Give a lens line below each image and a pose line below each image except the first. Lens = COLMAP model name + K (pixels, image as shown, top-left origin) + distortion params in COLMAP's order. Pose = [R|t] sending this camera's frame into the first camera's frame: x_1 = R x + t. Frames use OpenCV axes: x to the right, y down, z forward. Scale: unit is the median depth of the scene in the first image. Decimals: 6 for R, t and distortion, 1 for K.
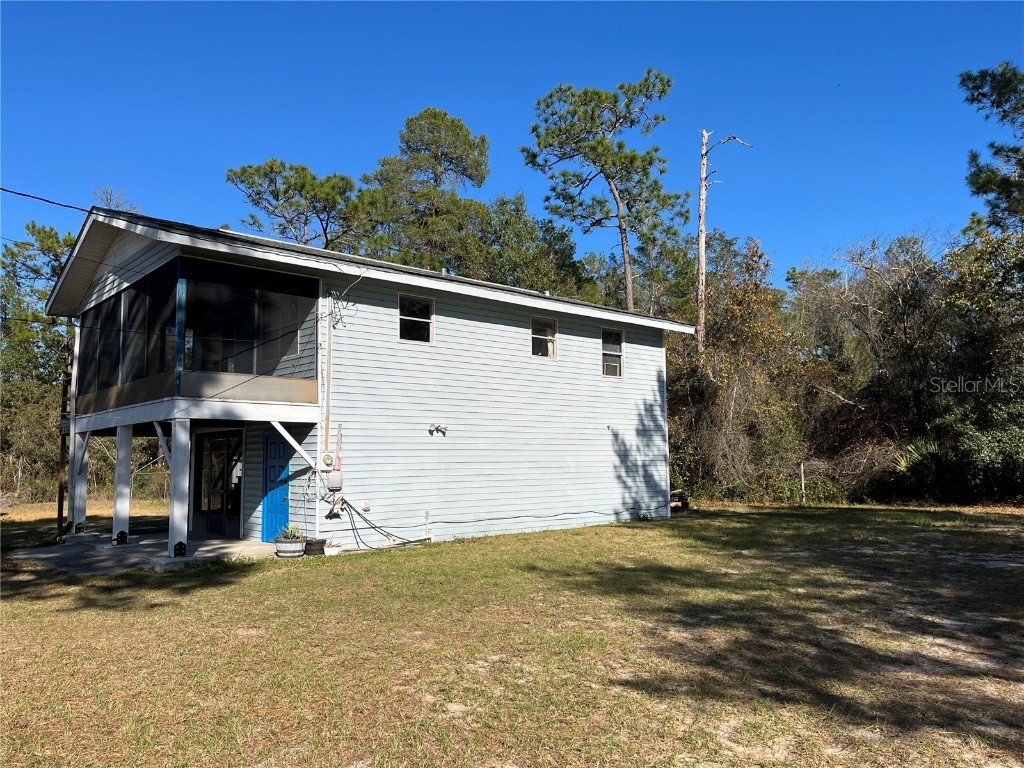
lens RADIAL K [[771.4, 0, 516.6], [0, 771.4, 388.4], [0, 0, 1]] dist [0.075850, -0.111114]
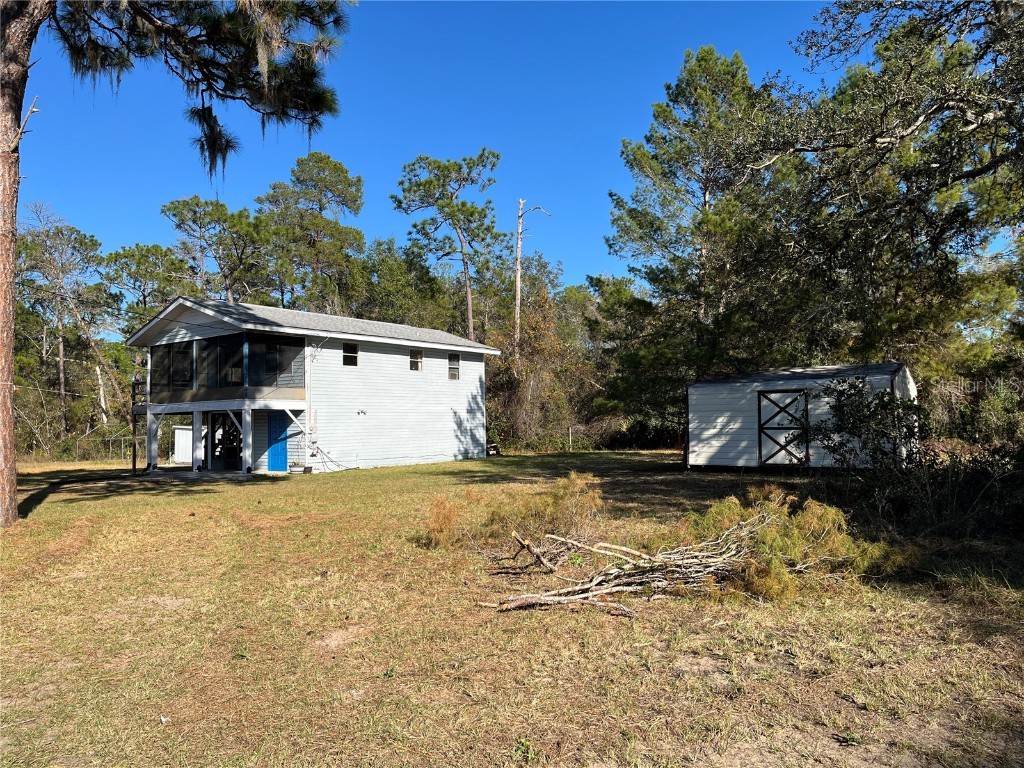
lens RADIAL K [[771.4, 0, 516.6], [0, 771.4, 388.4], [0, 0, 1]] dist [0.075850, -0.111114]
pose [[0.981525, 0.002718, 0.191316, -0.073272], [-0.011445, 0.998943, 0.044528, -0.075620], [-0.190992, -0.045895, 0.980518, -0.762439]]
